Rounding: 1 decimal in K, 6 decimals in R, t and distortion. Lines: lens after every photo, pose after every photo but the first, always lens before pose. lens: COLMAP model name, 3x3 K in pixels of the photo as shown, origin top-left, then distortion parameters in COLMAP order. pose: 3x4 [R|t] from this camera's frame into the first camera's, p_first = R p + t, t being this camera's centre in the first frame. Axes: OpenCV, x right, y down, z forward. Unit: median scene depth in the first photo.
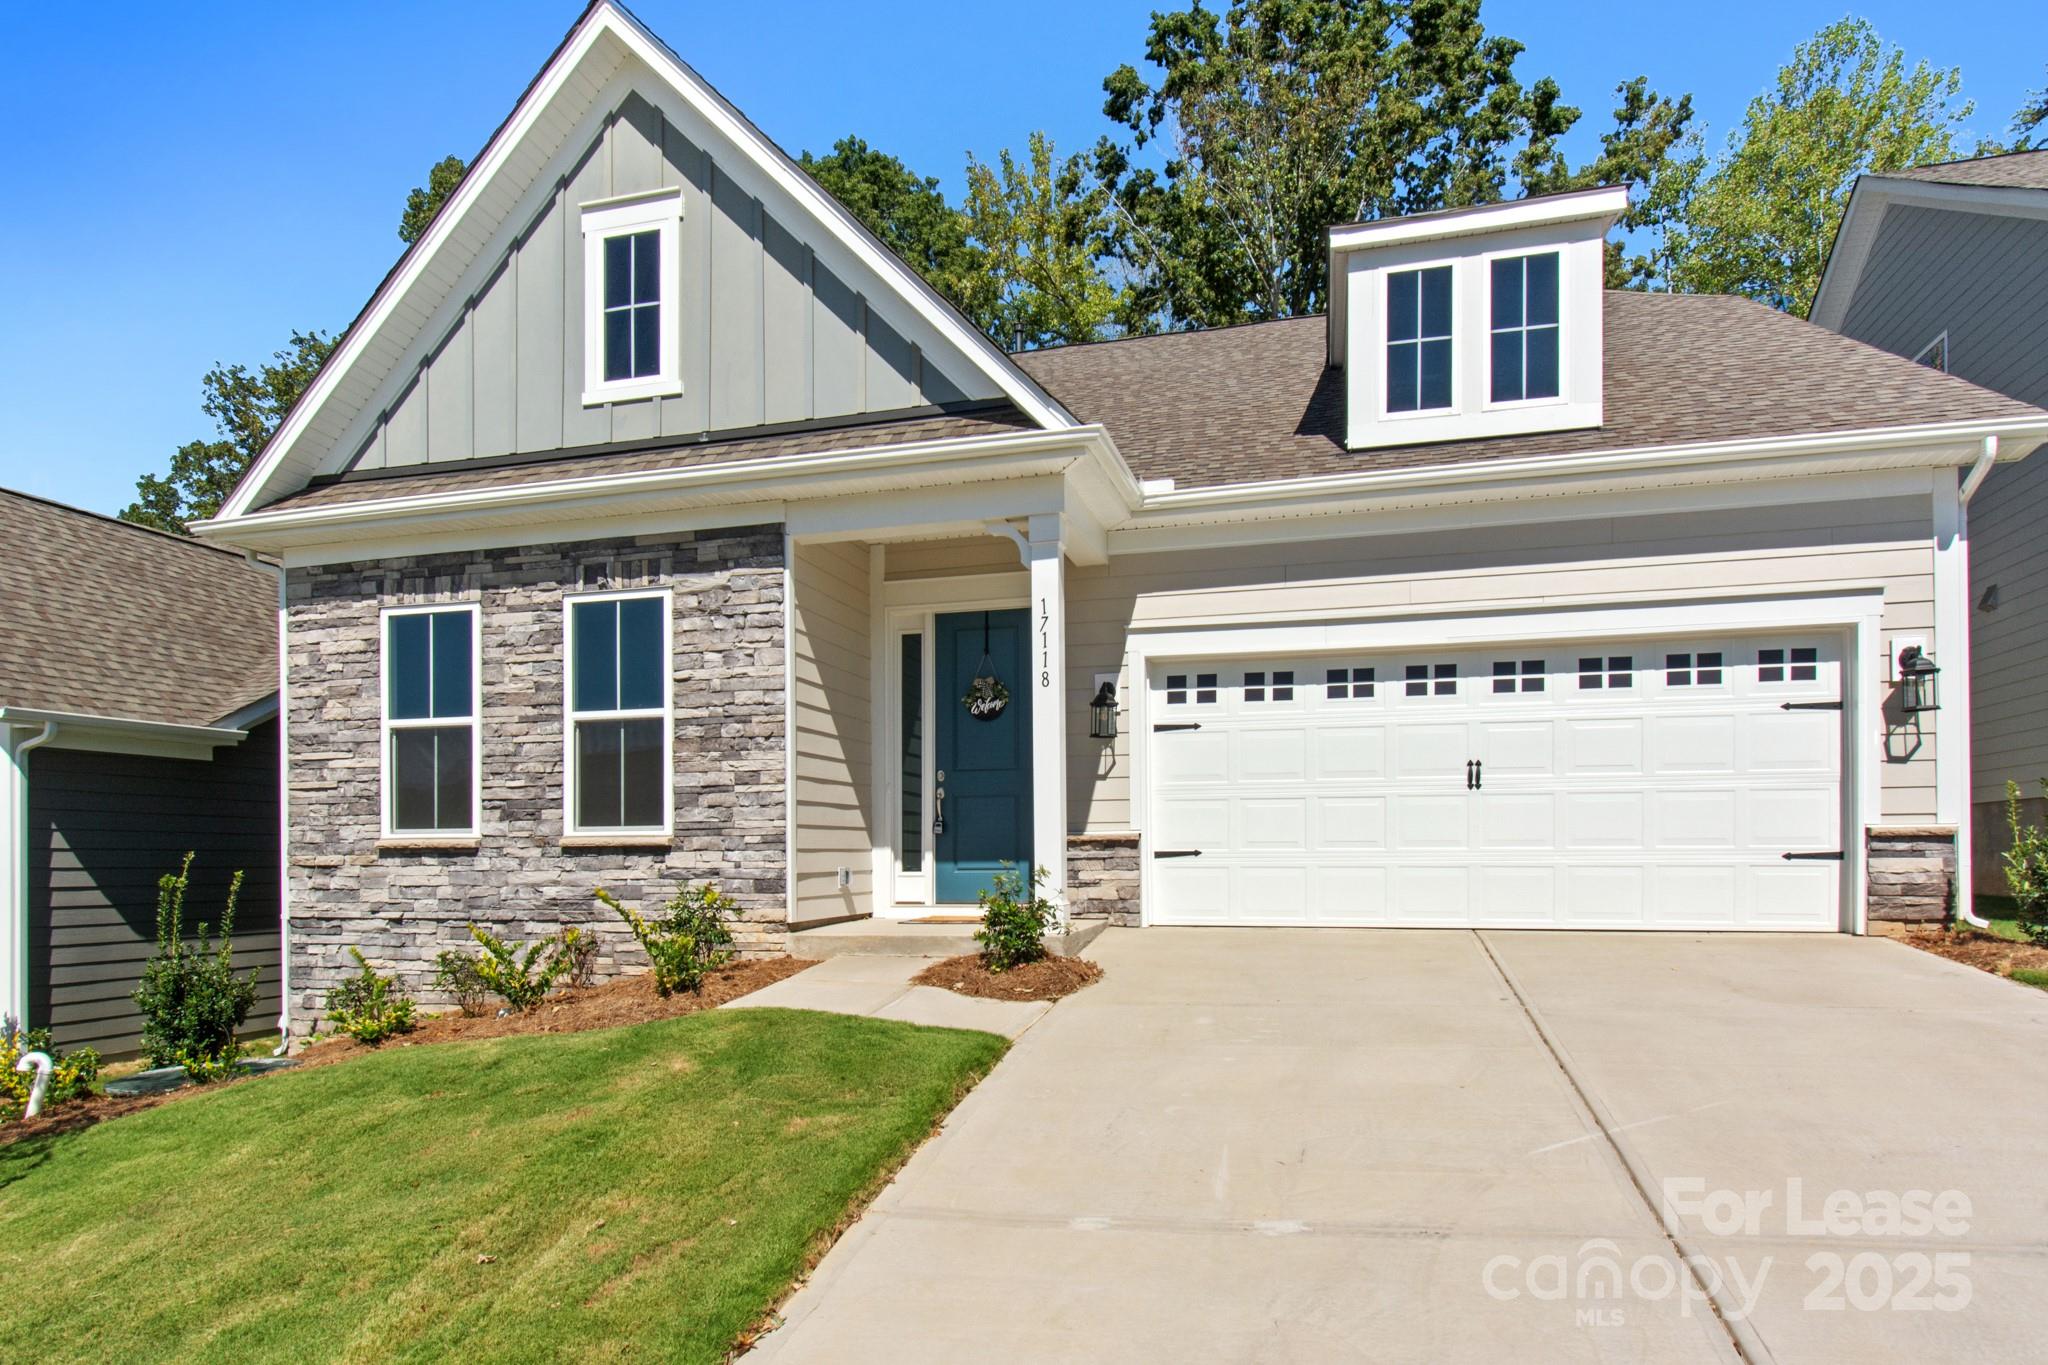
lens RADIAL K [[1014.0, 0, 1024.0], [0, 1014.0, 682.5], [0, 0, 1]] dist [0.002405, -0.001201]
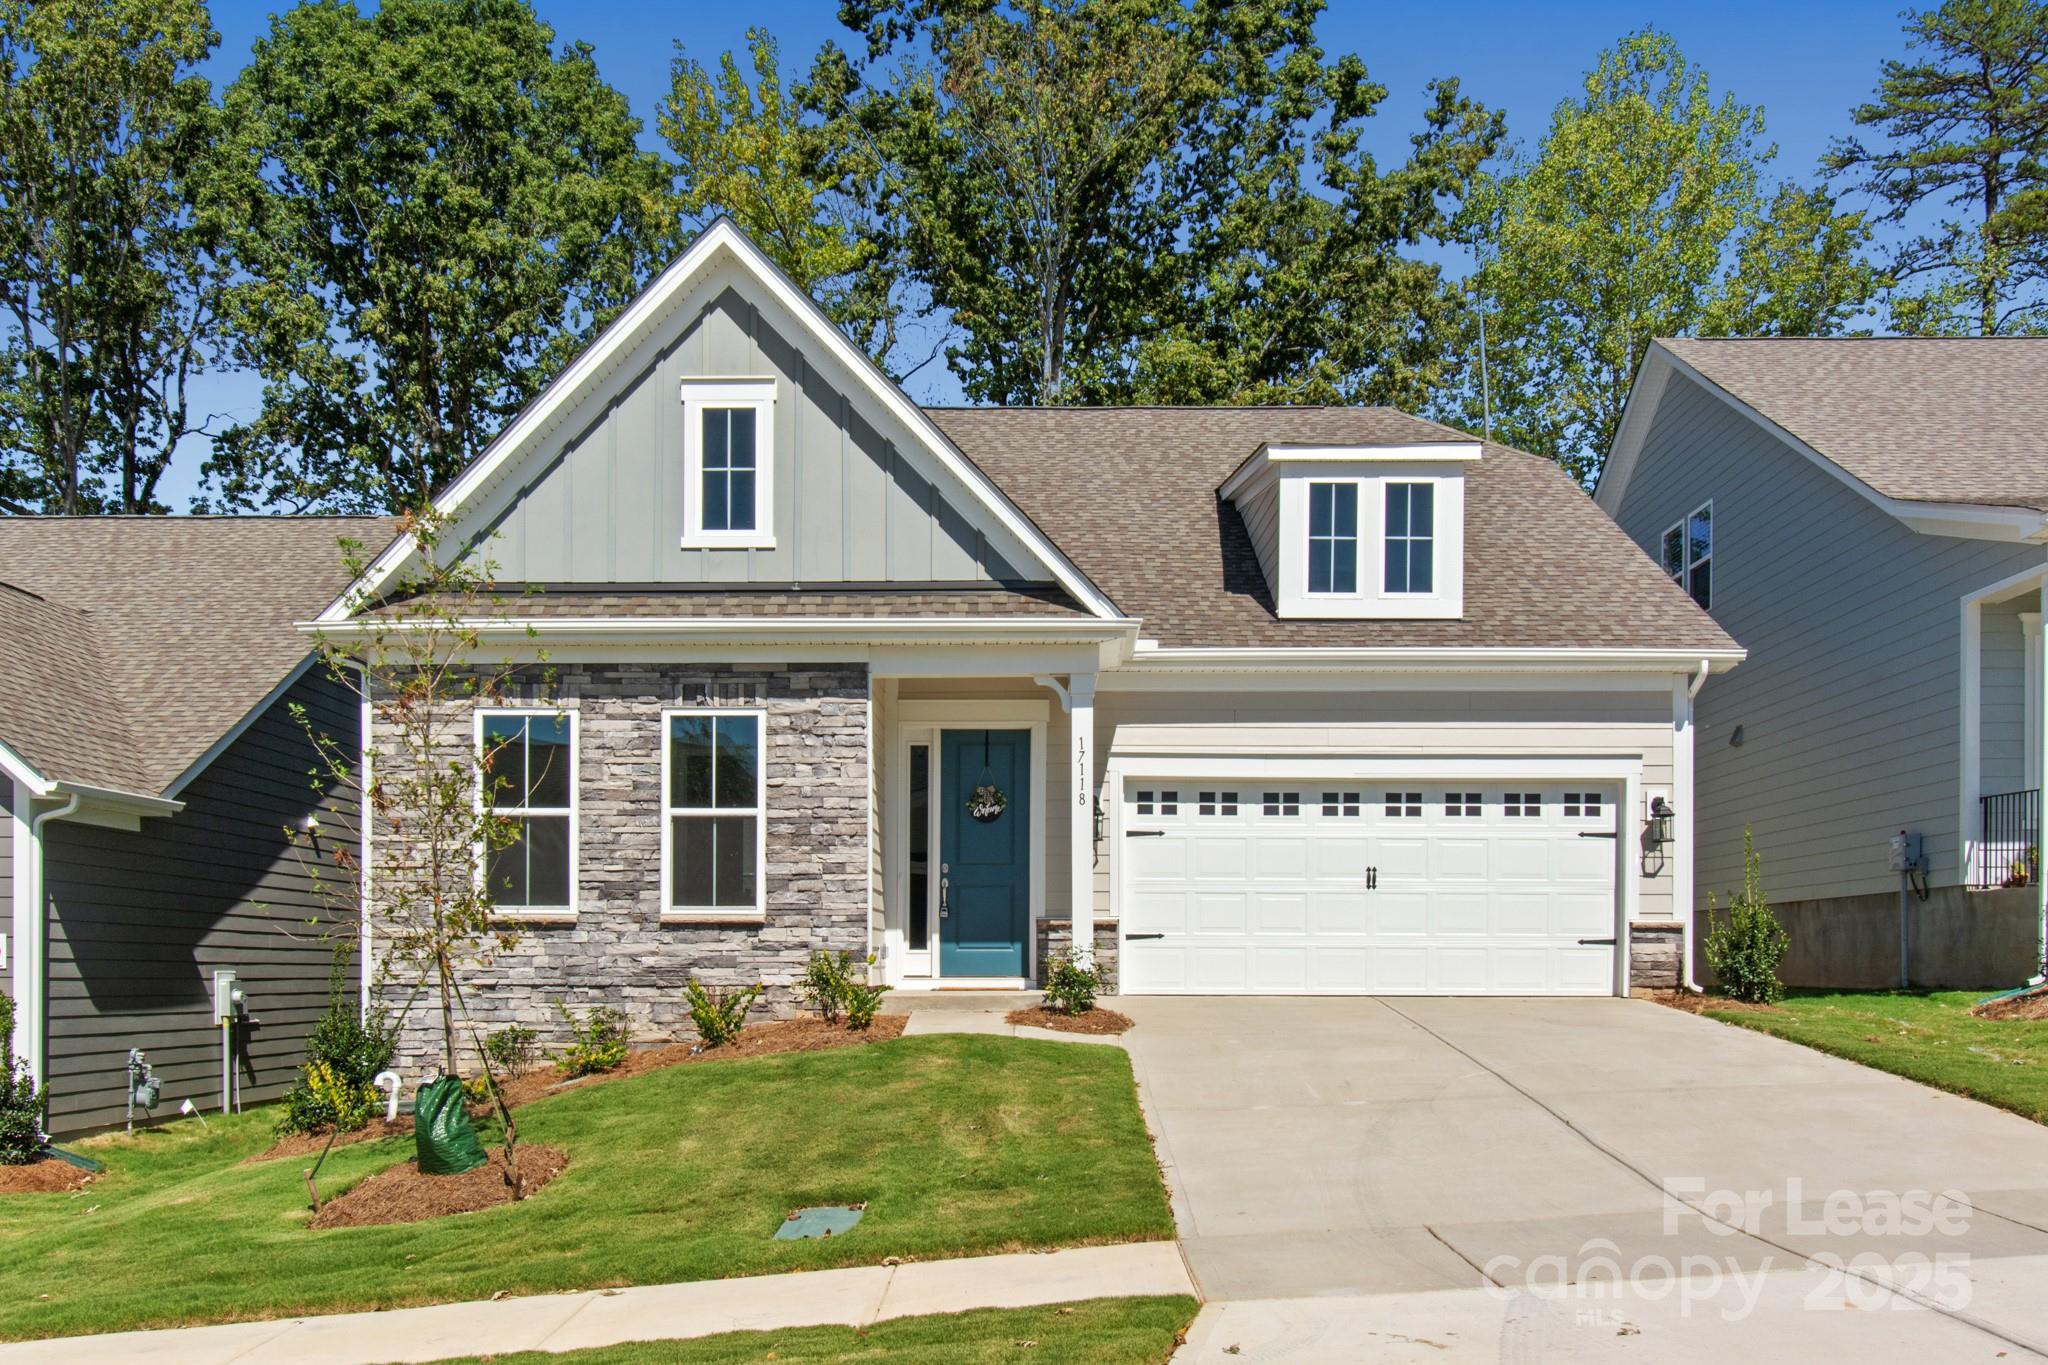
lens RADIAL K [[1153.8, 0, 1024.0], [0, 1153.8, 682.5], [0, 0, 1]] dist [0.003745, 0.000303]
pose [[0.981116, 0.053462, 0.185882, -0.294858], [-0.042016, 0.997001, -0.064983, -0.046696], [-0.188799, 0.055946, 0.980421, -0.406082]]
